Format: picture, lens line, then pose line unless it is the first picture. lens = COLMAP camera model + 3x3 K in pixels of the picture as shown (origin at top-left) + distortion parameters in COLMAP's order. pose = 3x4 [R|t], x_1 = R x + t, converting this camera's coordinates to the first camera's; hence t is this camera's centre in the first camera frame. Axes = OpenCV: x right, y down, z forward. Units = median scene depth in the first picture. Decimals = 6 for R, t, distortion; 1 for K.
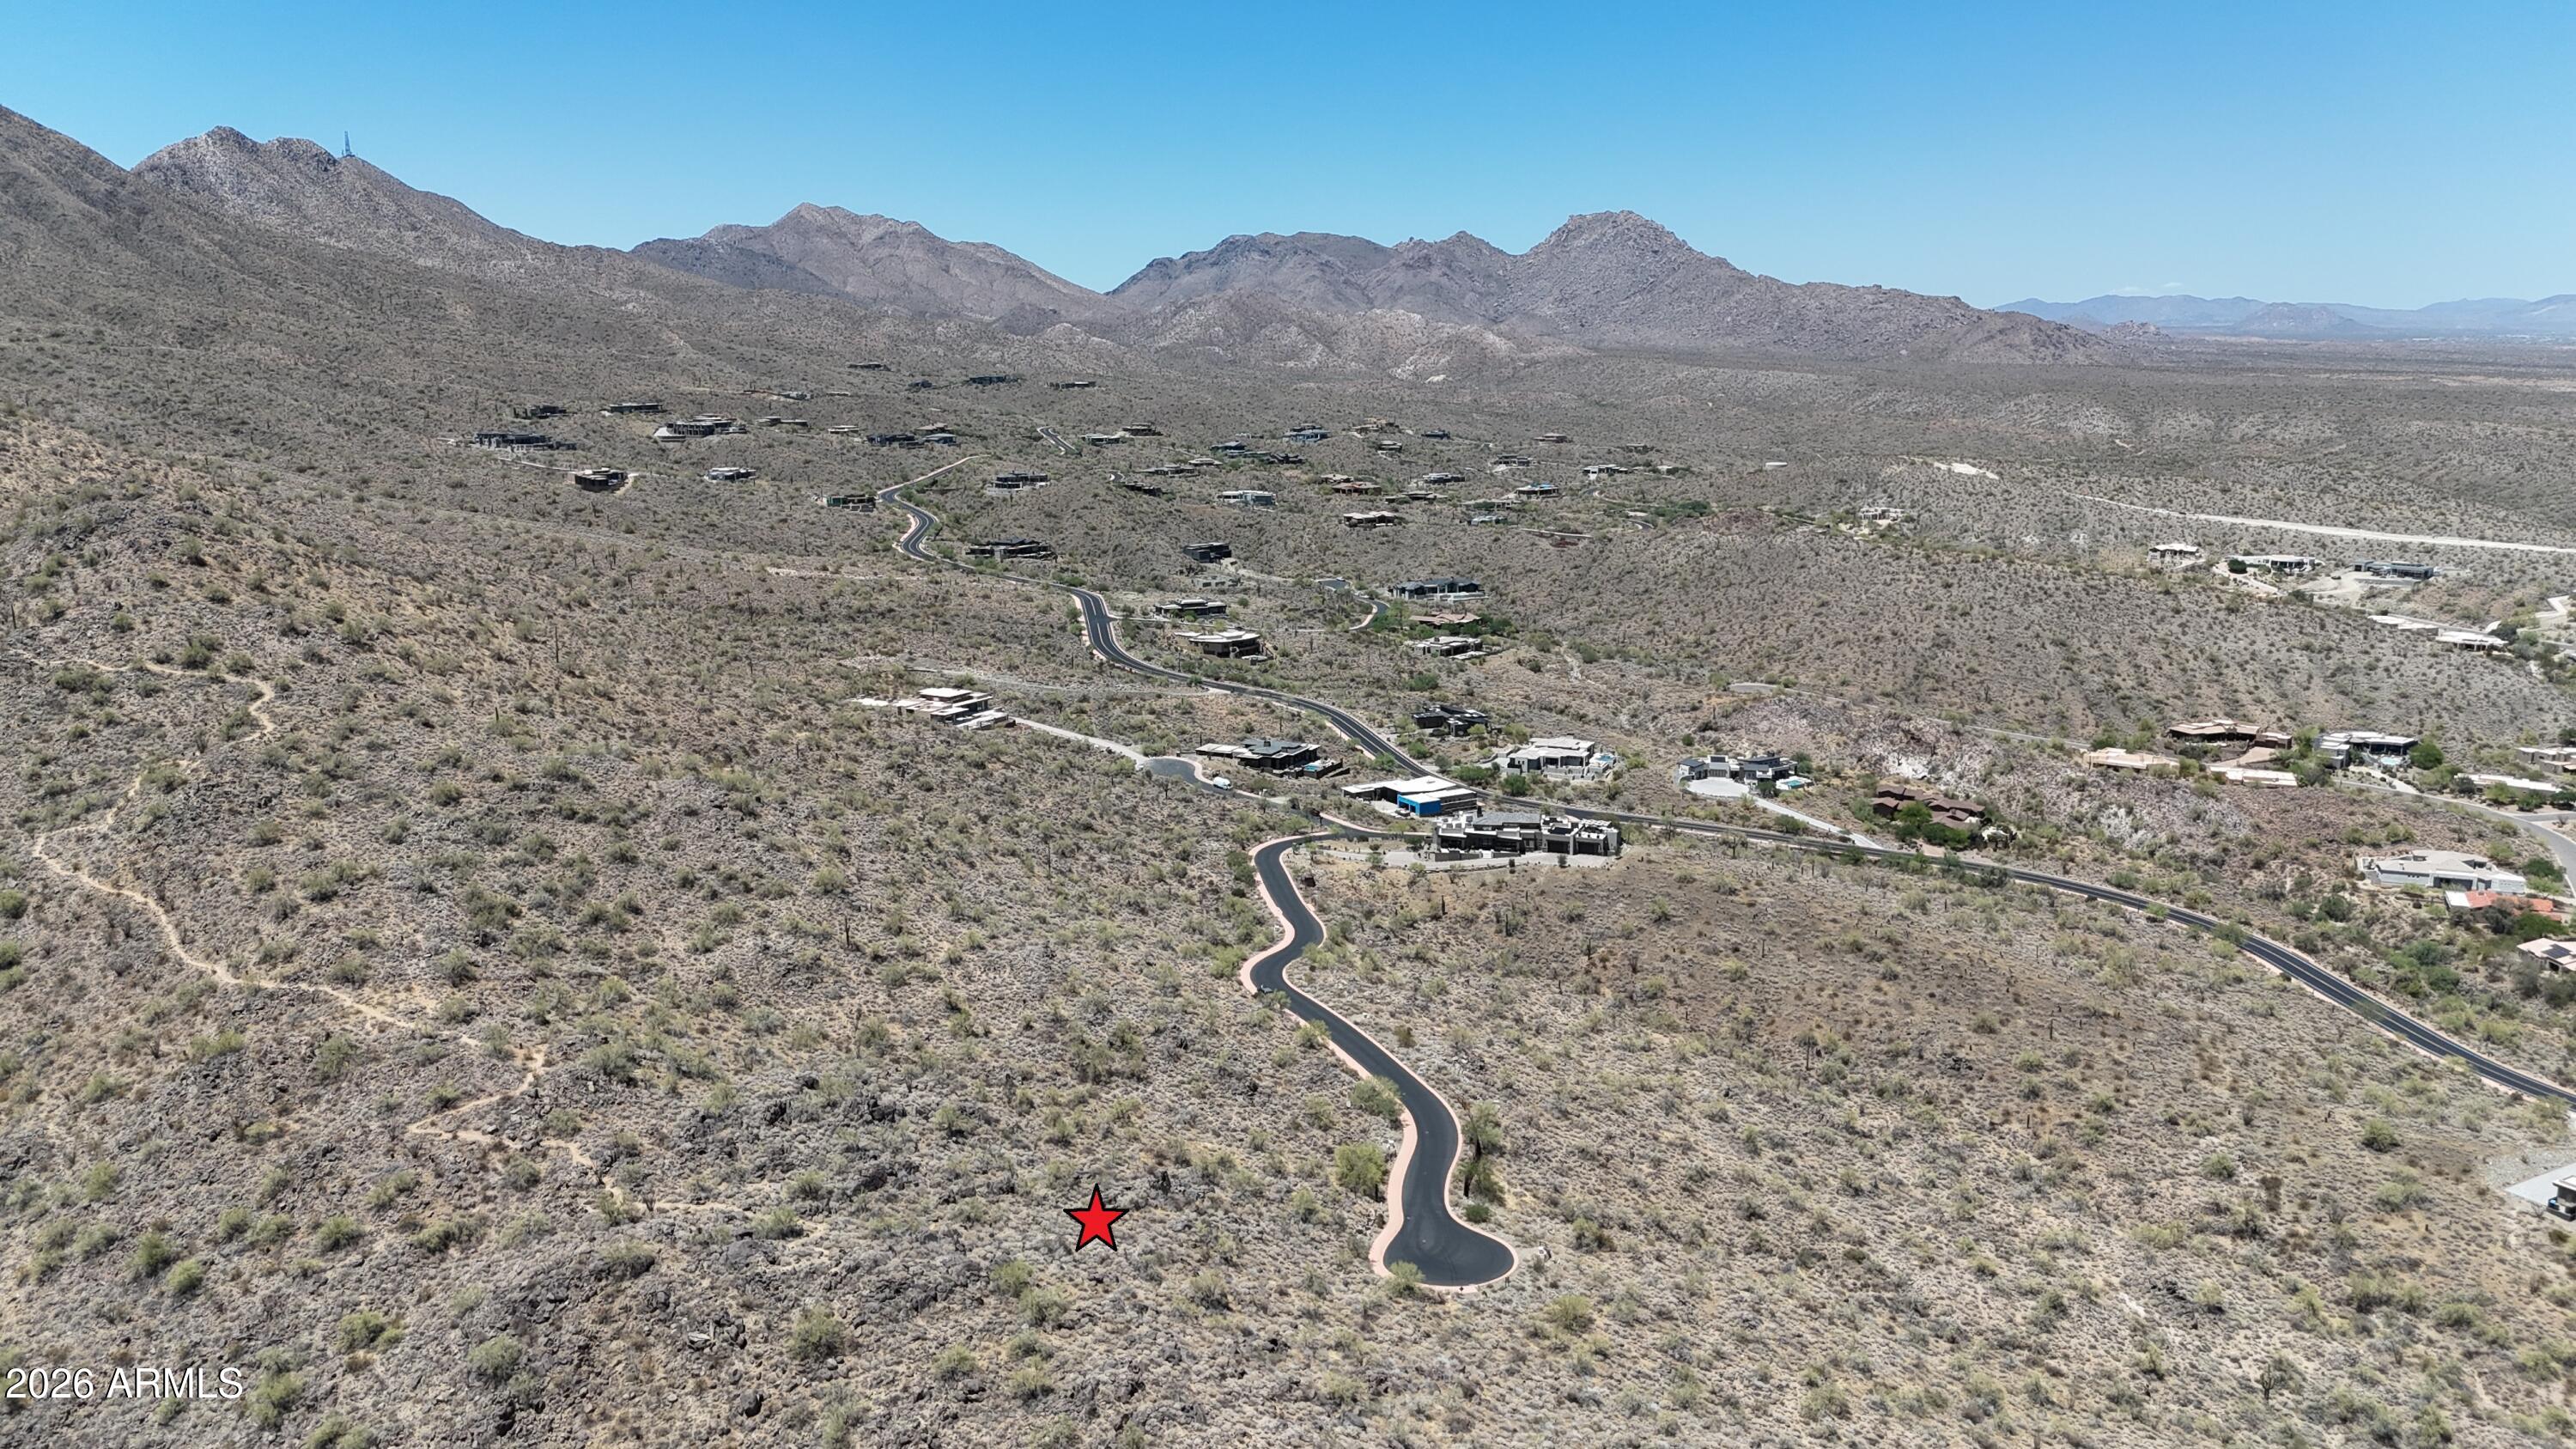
lens RADIAL K [[1907.4, 0, 1292.8], [0, 1907.4, 725.4], [0, 0, 1]] dist [0.064922, -0.057832]
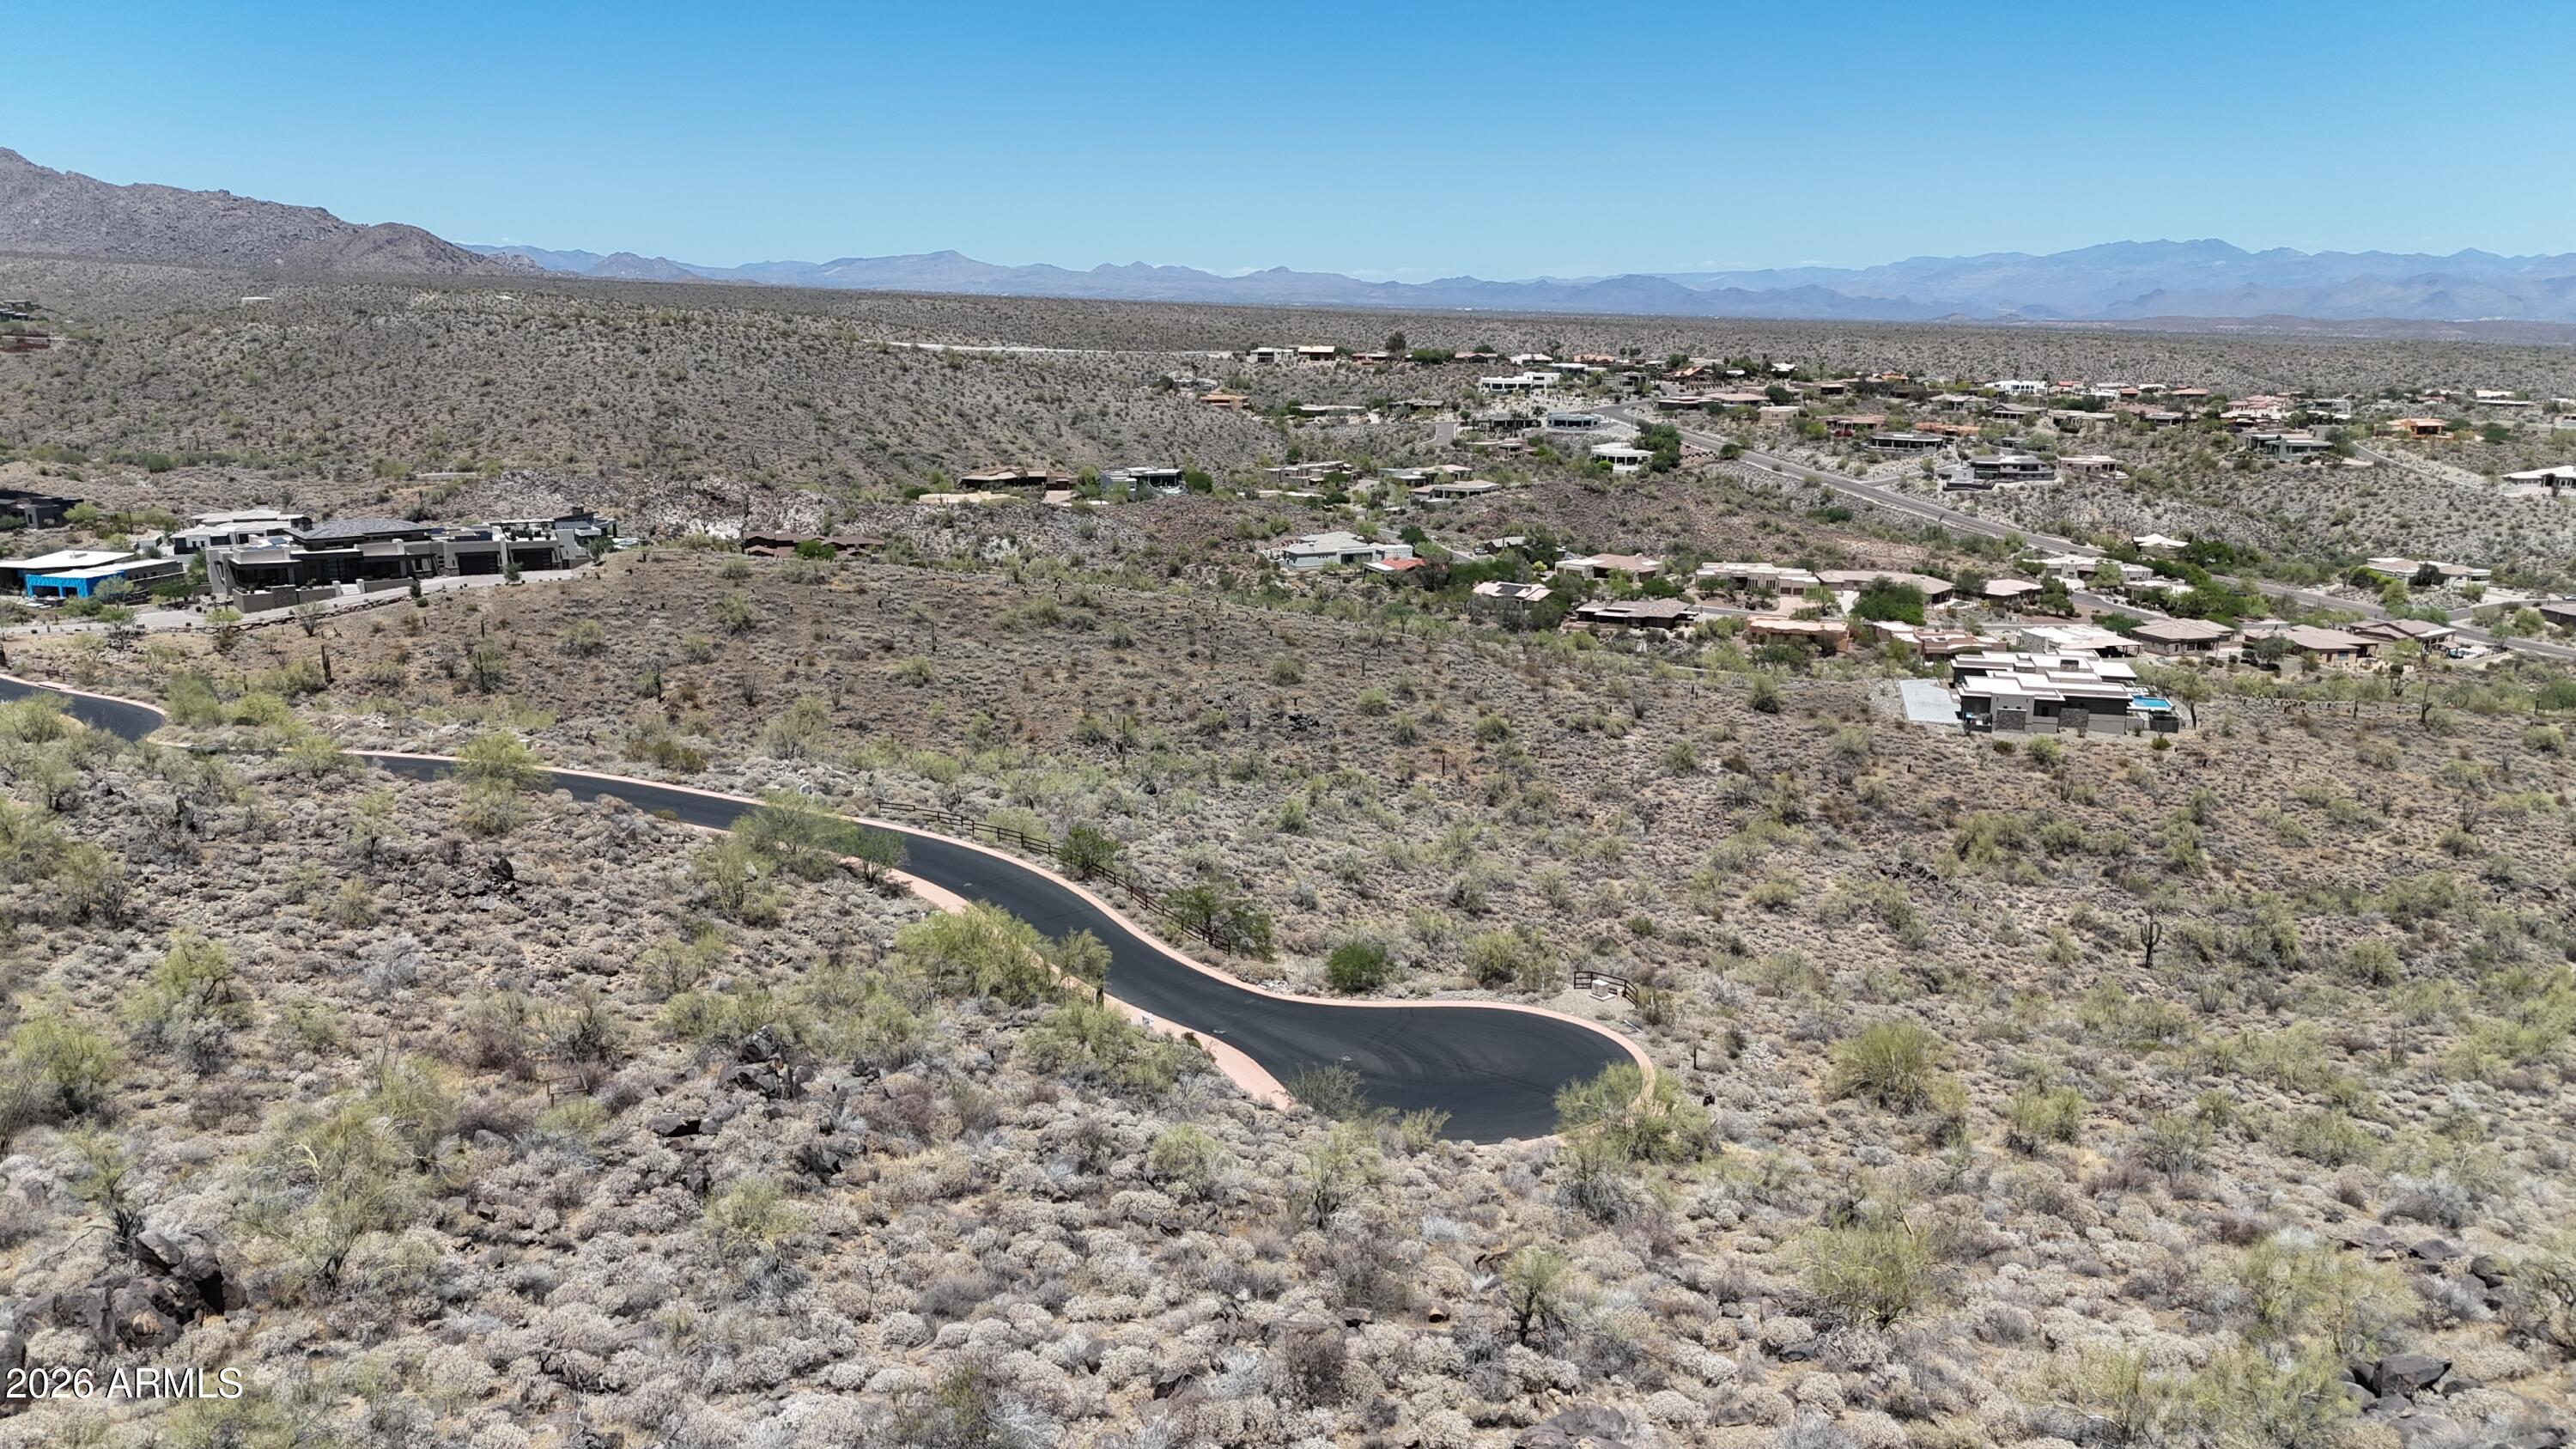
lens RADIAL K [[1907.4, 0, 1287.6], [0, 1907.4, 721.5], [0, 0, 1]] dist [0.064922, -0.057832]
pose [[0.701959, -0.145658, 0.697164, -0.040807], [0.130655, 0.988588, 0.074991, 0.040106], [-0.700131, 0.038447, 0.712979, 0.170115]]
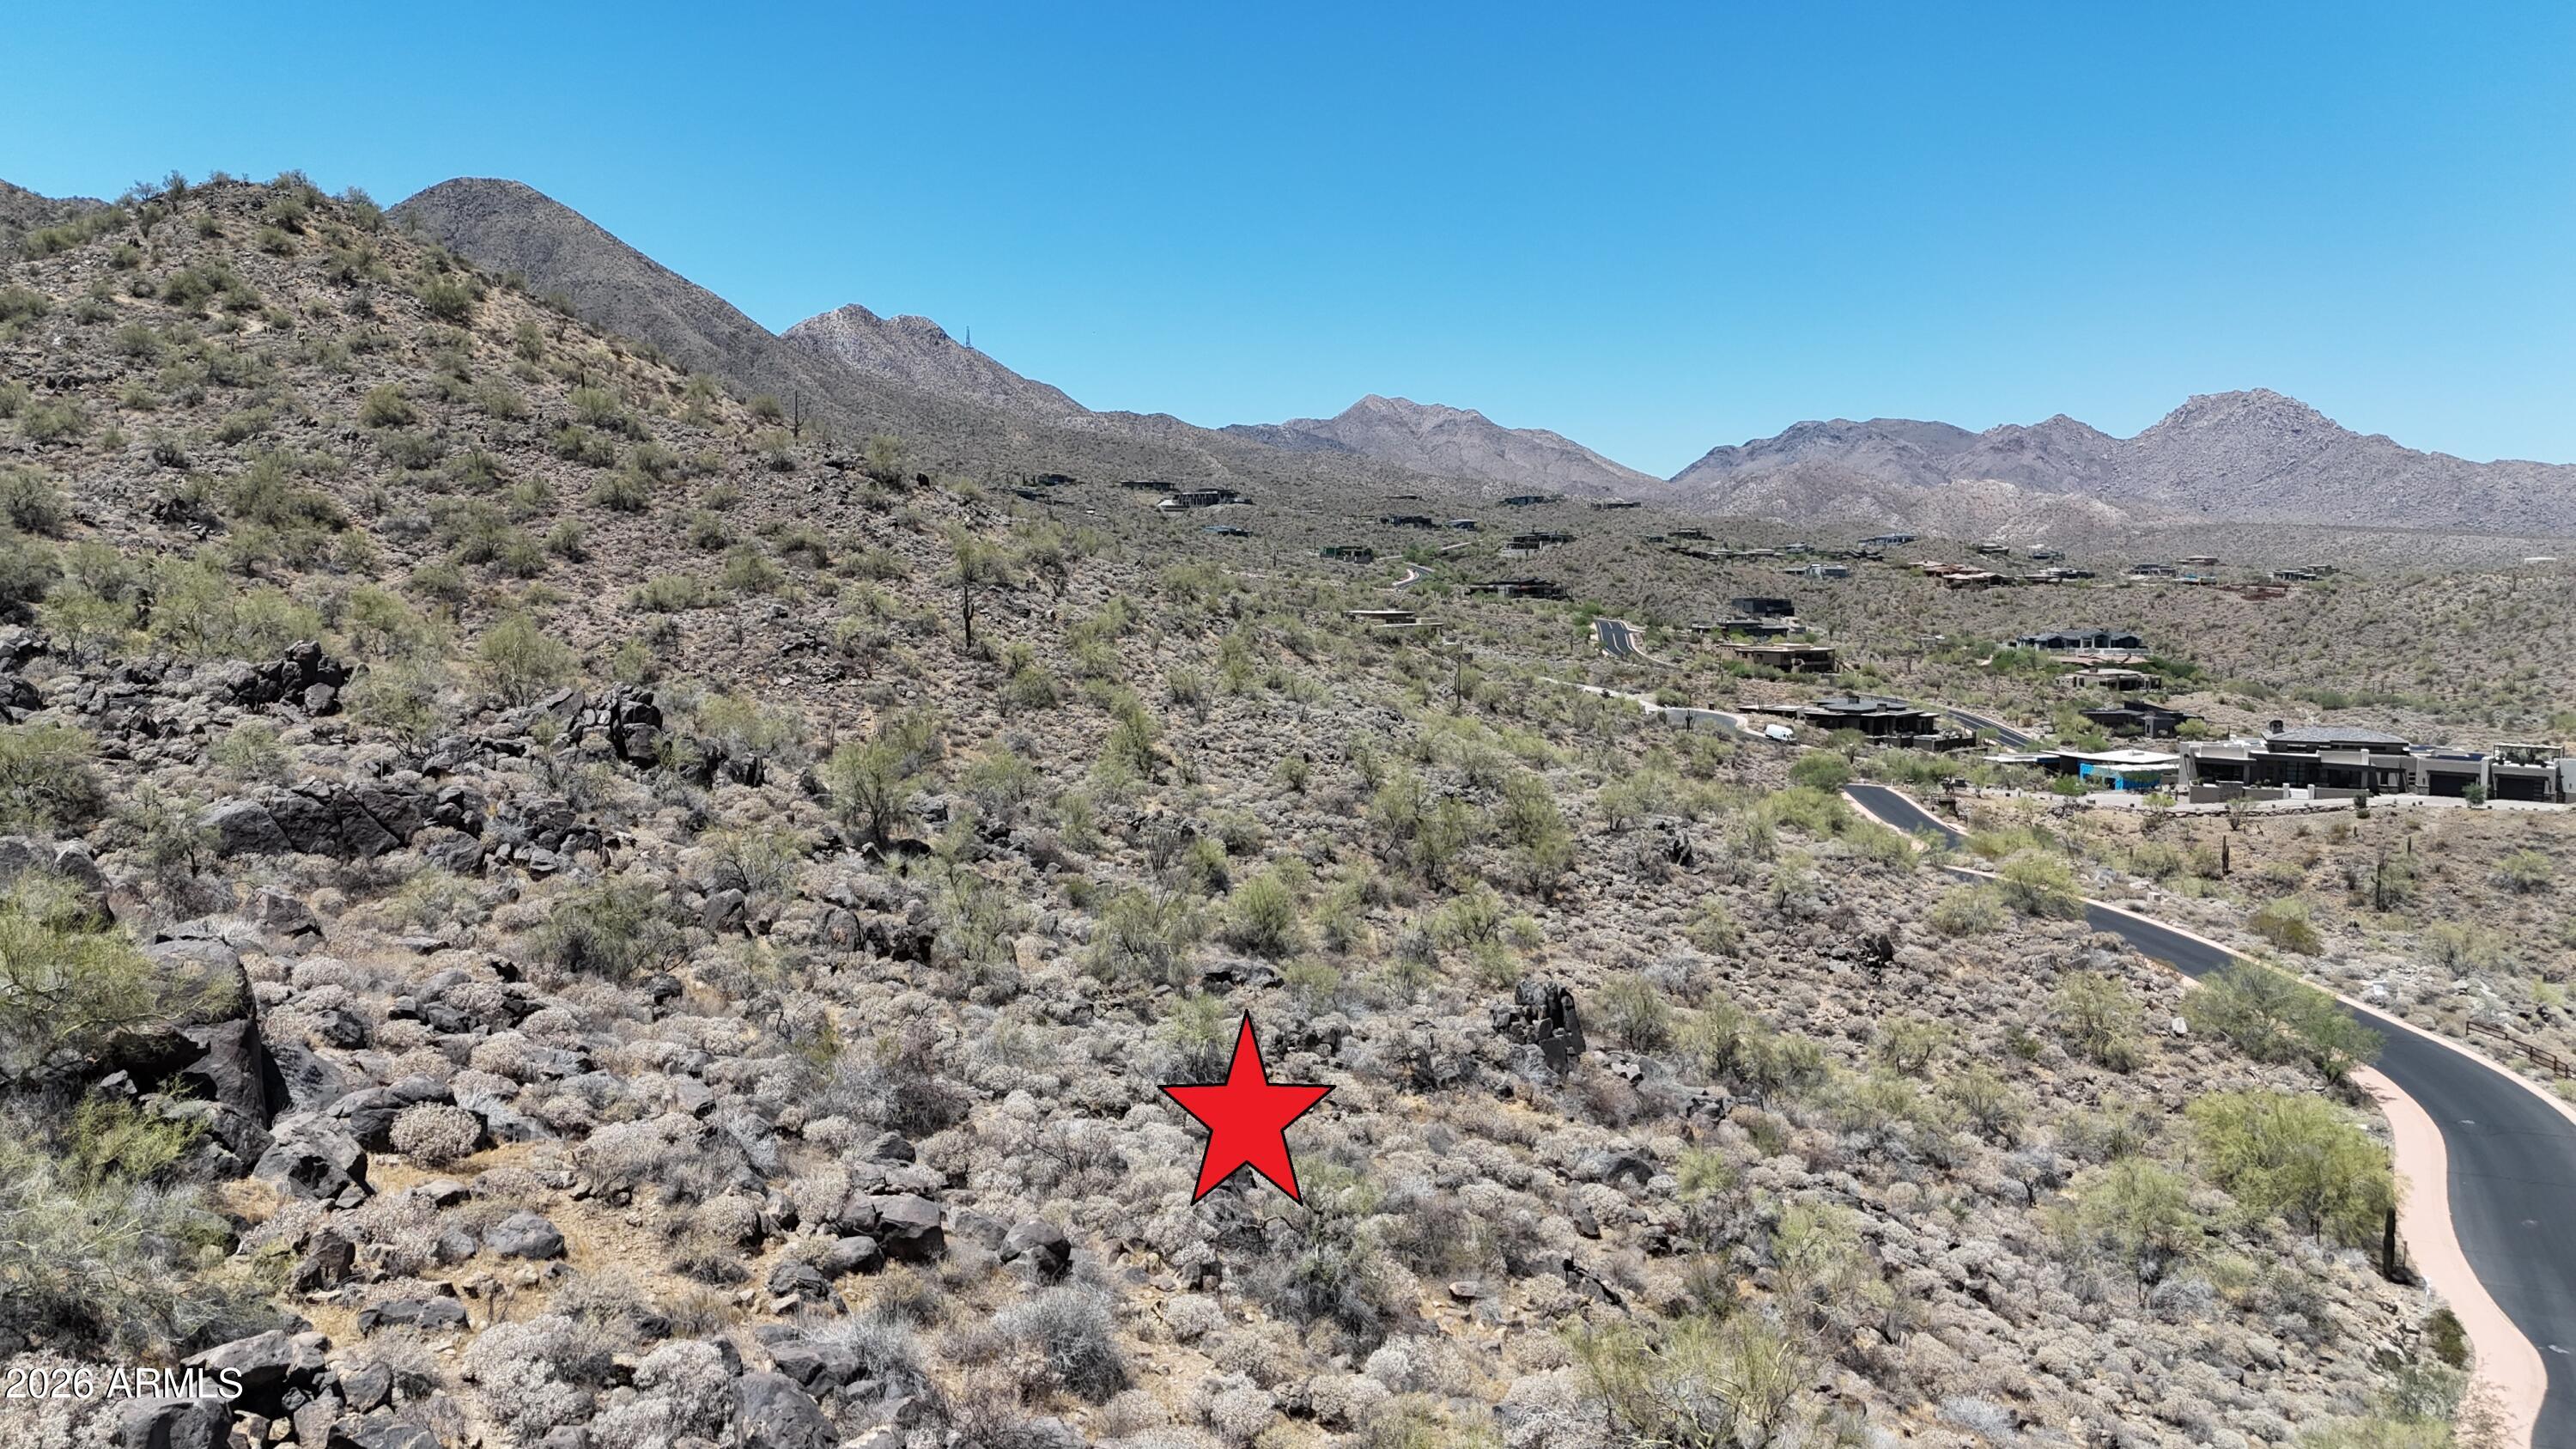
lens RADIAL K [[1907.4, 0, 1275.2], [0, 1907.4, 699.2], [0, 0, 1]] dist [0.064922, -0.057832]
pose [[0.956877, 0.031785, -0.288750, -0.006876], [-0.066944, 0.991370, -0.112714, 0.049412], [0.282676, 0.127184, 0.950746, 0.162835]]
